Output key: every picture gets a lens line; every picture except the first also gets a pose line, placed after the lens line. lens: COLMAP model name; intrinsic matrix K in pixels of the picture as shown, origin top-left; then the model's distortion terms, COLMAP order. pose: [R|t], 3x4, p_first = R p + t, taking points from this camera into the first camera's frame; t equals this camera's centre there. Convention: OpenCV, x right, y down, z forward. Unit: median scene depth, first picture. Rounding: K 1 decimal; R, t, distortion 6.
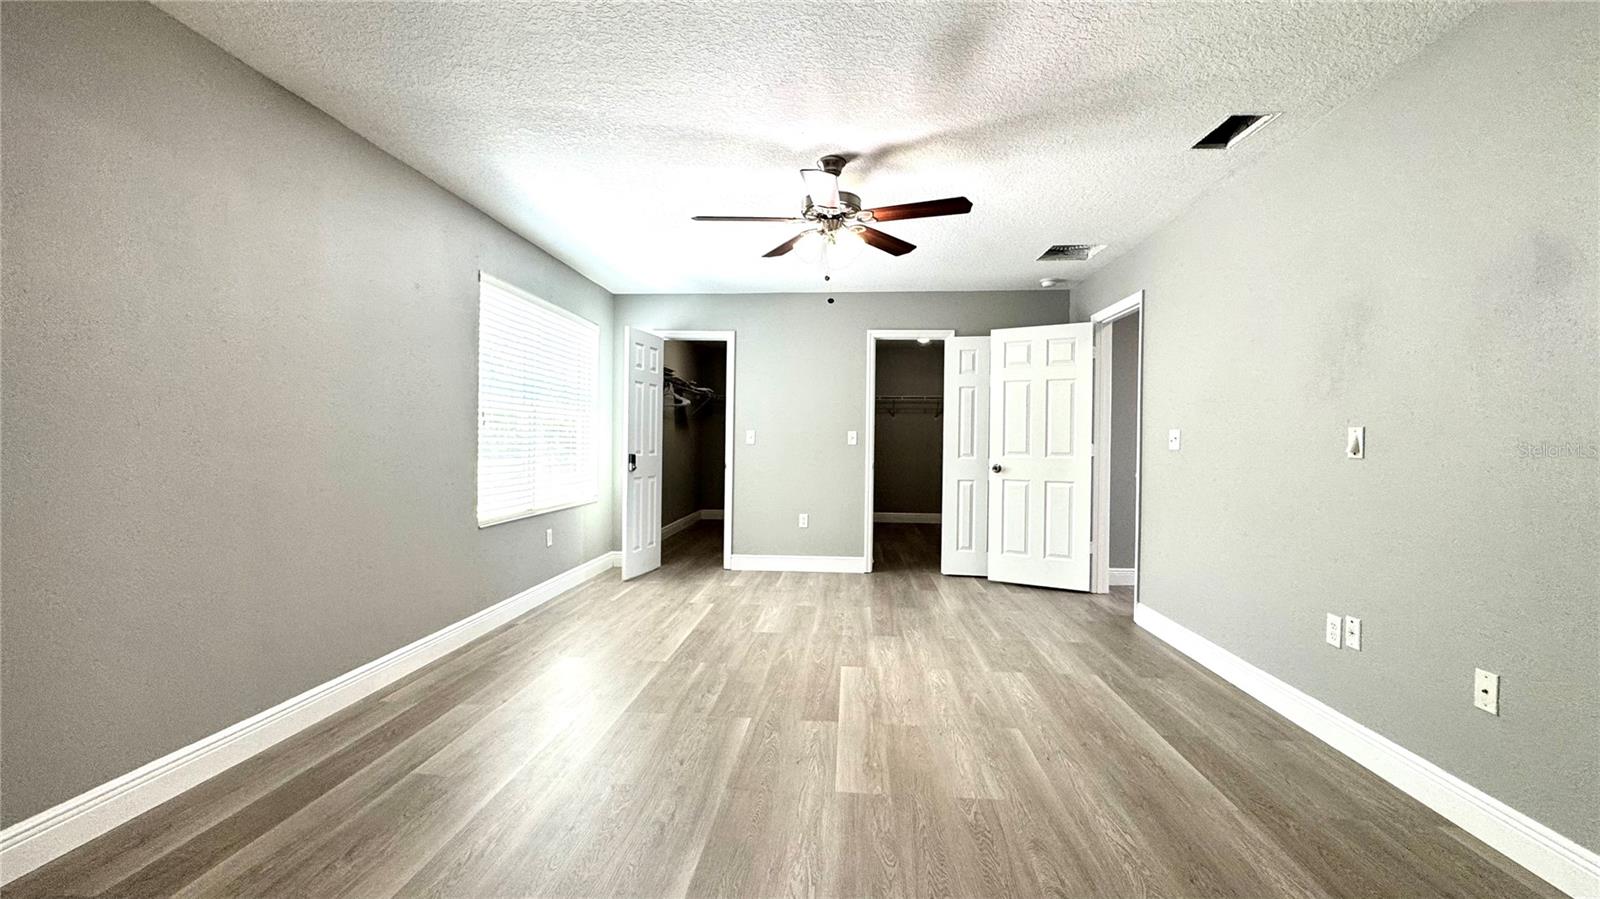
lens RADIAL K [[637.5, 0, 829.6], [0, 637.5, 444.6], [0, 0, 1]] dist [-0.002959, 0.000322]
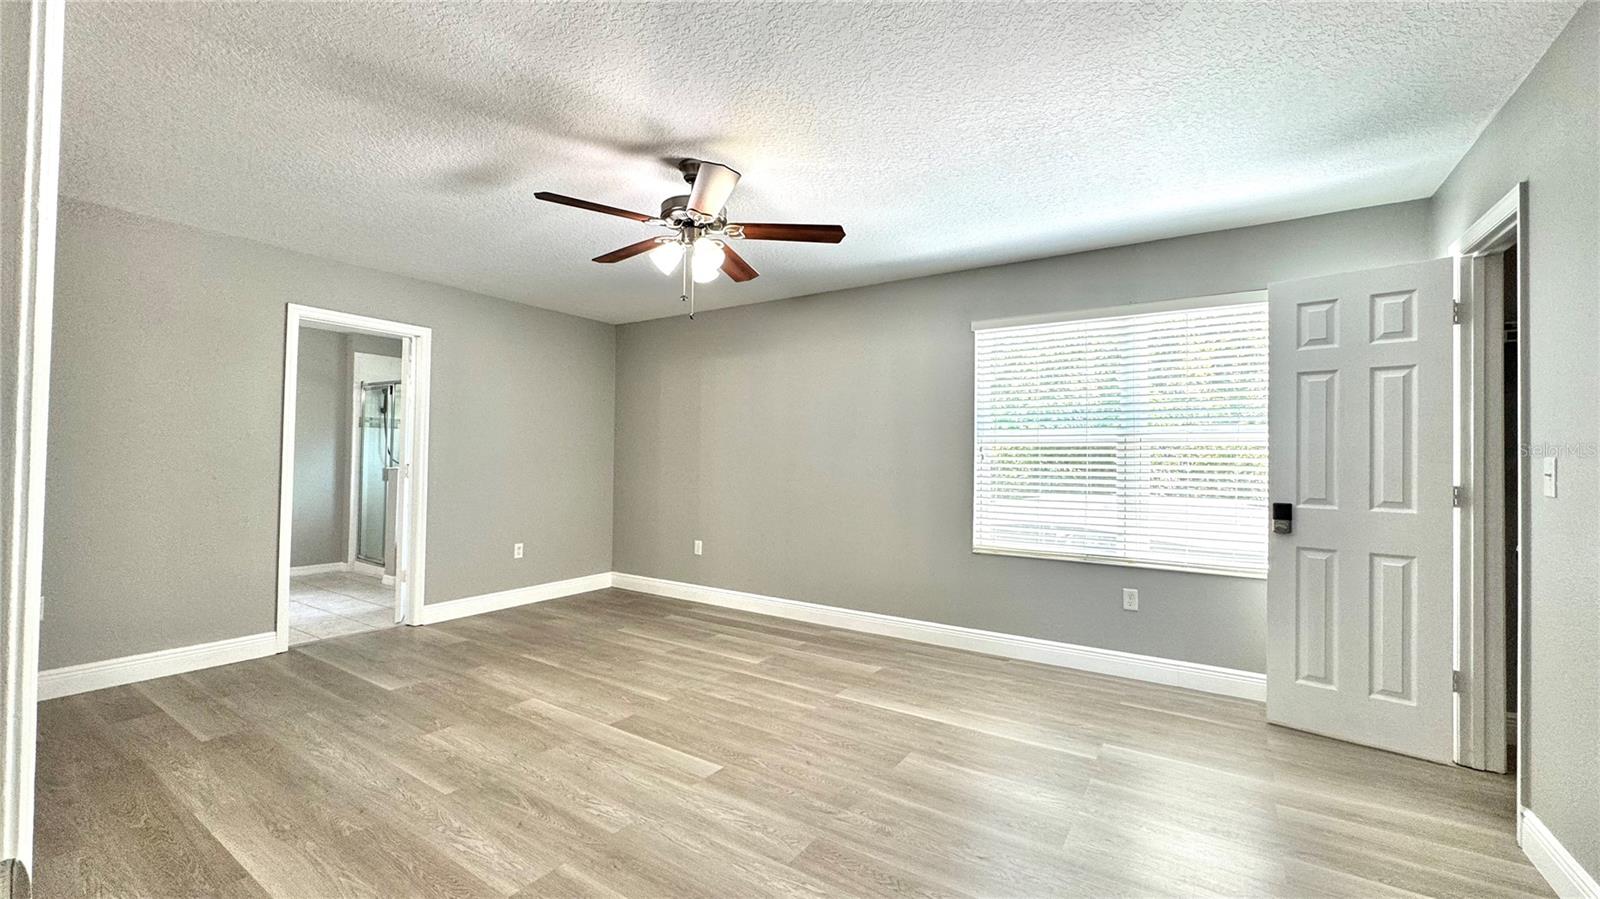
lens RADIAL K [[637.5, 0, 786.6], [0, 637.5, 450.2], [0, 0, 1]] dist [-0.002959, 0.000322]
pose [[-0.515852, -0.029504, -0.856170, 0.721941], [-0.021228, 0.999540, -0.021654, -0.020168], [0.856415, 0.007005, -0.516241, 1.628437]]
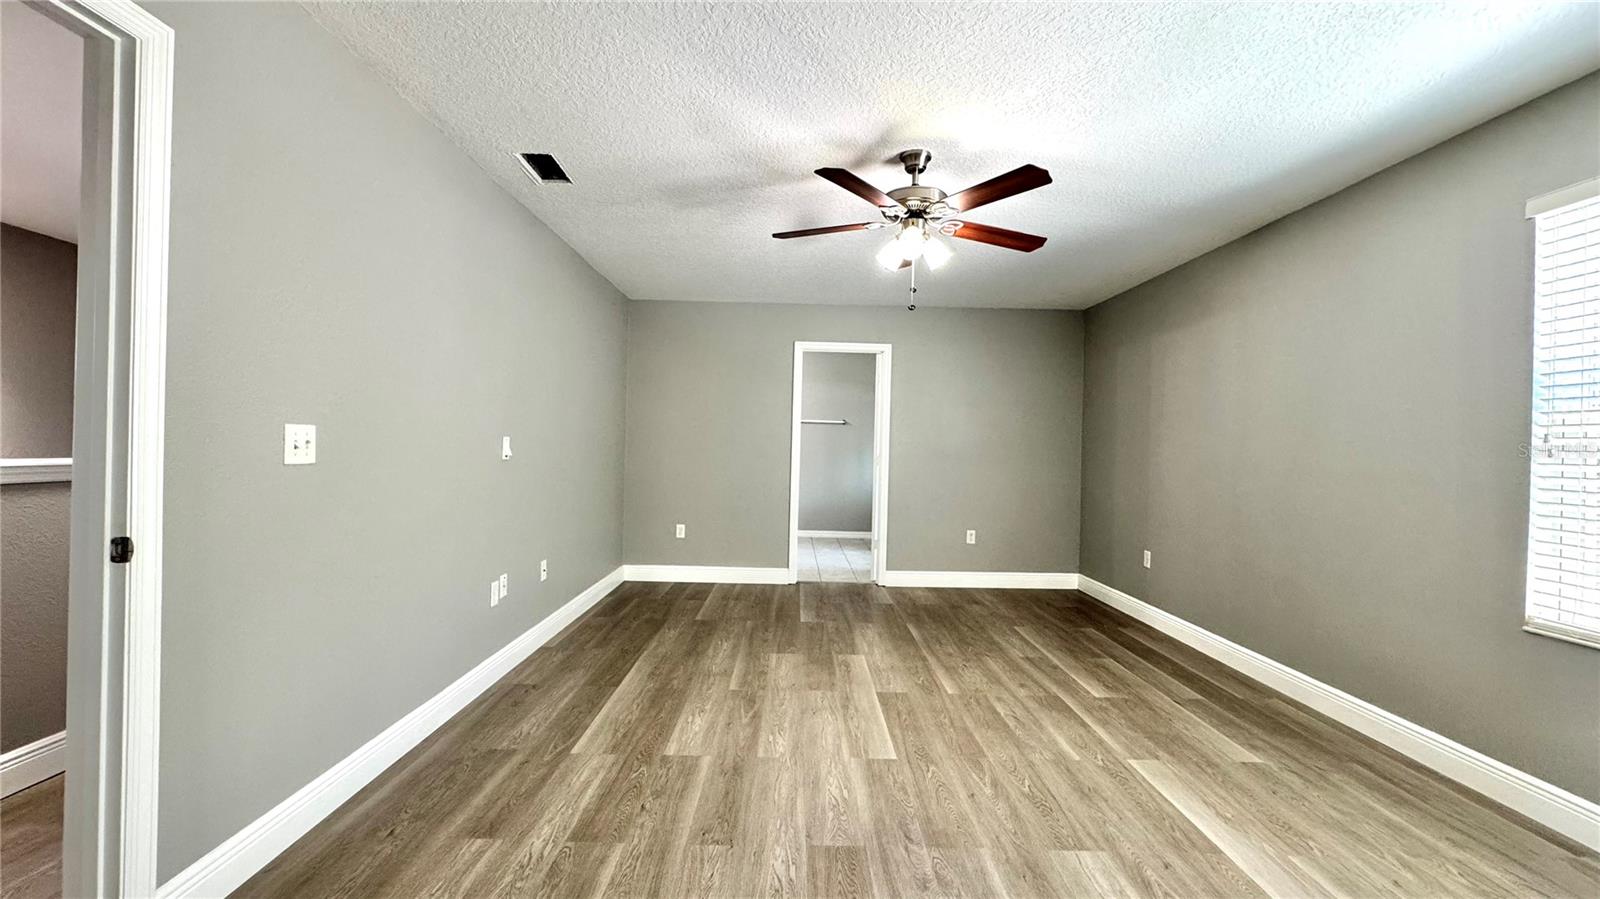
lens RADIAL K [[637.5, 0, 810.3], [0, 637.5, 450.6], [0, 0, 1]] dist [-0.002959, 0.000322]
pose [[-0.997713, -0.030780, -0.060174, 0.200187], [-0.031444, 0.999454, 0.010126, -0.027741], [0.059830, 0.011995, -0.998137, 1.953238]]
